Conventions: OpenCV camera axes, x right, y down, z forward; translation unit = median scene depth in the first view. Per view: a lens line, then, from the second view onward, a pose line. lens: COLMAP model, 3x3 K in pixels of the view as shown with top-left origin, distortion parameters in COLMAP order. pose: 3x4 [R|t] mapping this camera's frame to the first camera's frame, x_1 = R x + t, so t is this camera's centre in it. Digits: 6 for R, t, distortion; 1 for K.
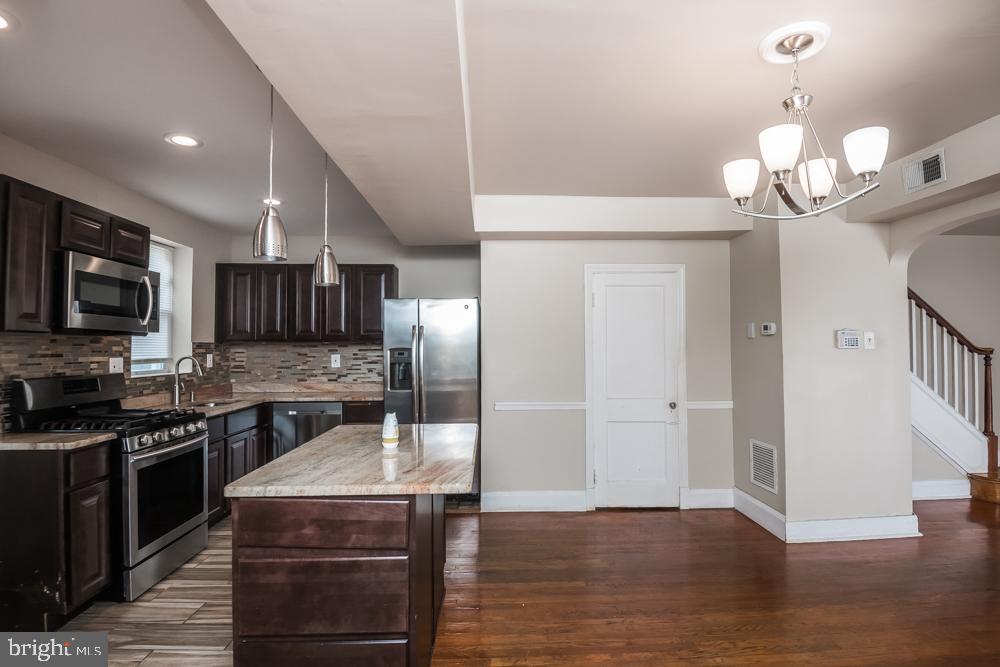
lens RADIAL K [[481.6, 0, 496.5], [0, 481.6, 332.8], [0, 0, 1]] dist [-0.026669, -0.000613]
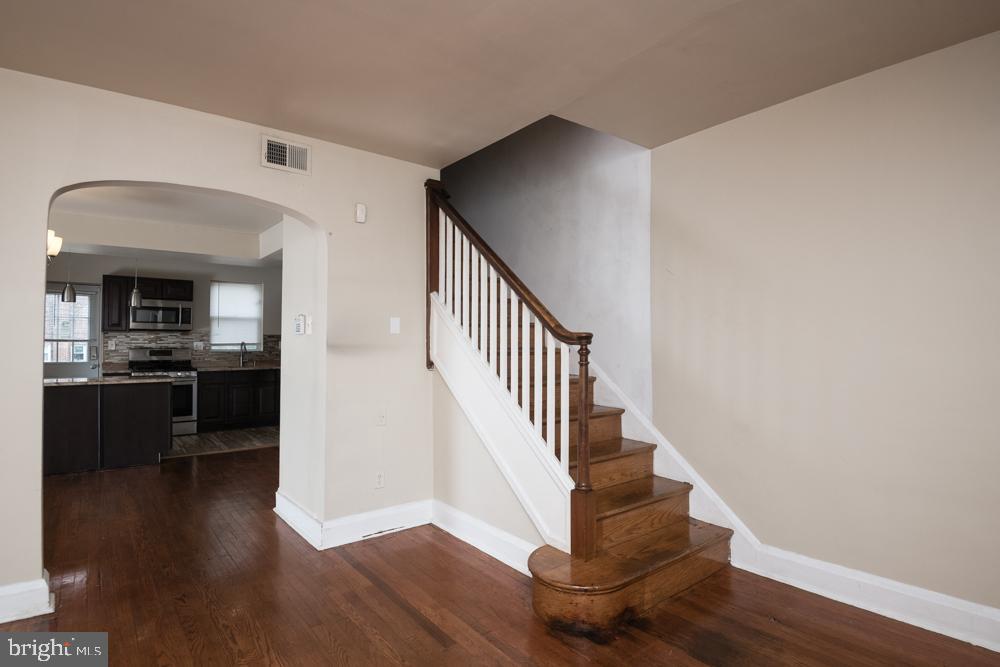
lens RADIAL K [[510.3, 0, 500.0], [0, 510.3, 333.5], [0, 0, 1]] dist [-0.011764, -0.000020]
pose [[0.601261, -0.010285, -0.798987, 1.492487], [0.020672, 0.999783, 0.002686, 0.030453], [0.798785, -0.018131, 0.601343, 0.565624]]
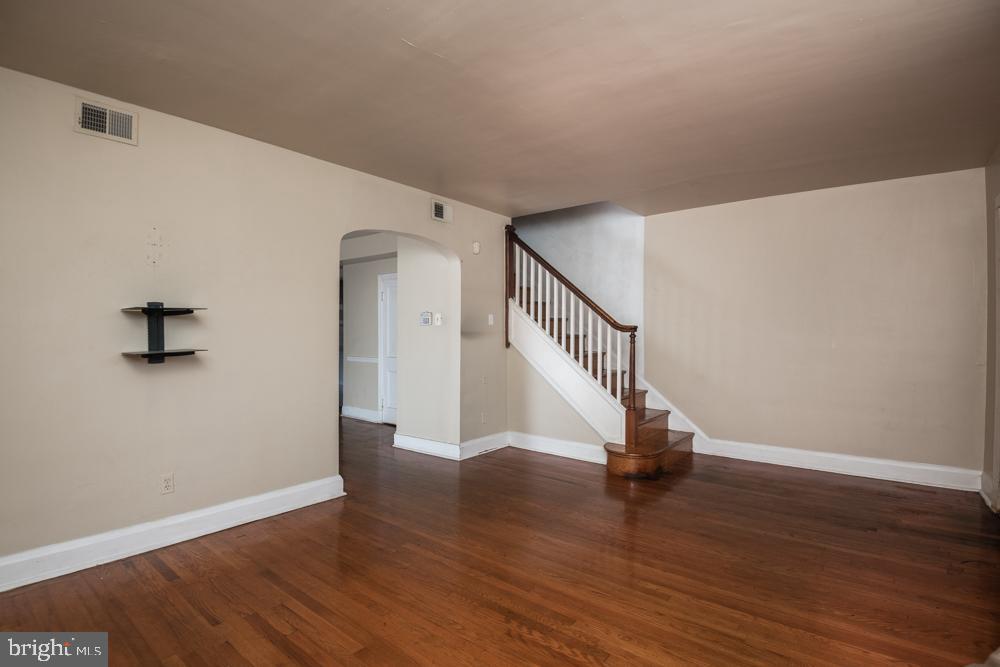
lens RADIAL K [[481.6, 0, 496.5], [0, 481.6, 332.8], [0, 0, 1]] dist [-0.026669, -0.000613]
pose [[0.762080, 0.007442, -0.647440, 1.525951], [0.013046, 0.999554, 0.026846, 0.016345], [0.647351, -0.028905, 0.761643, 0.002888]]
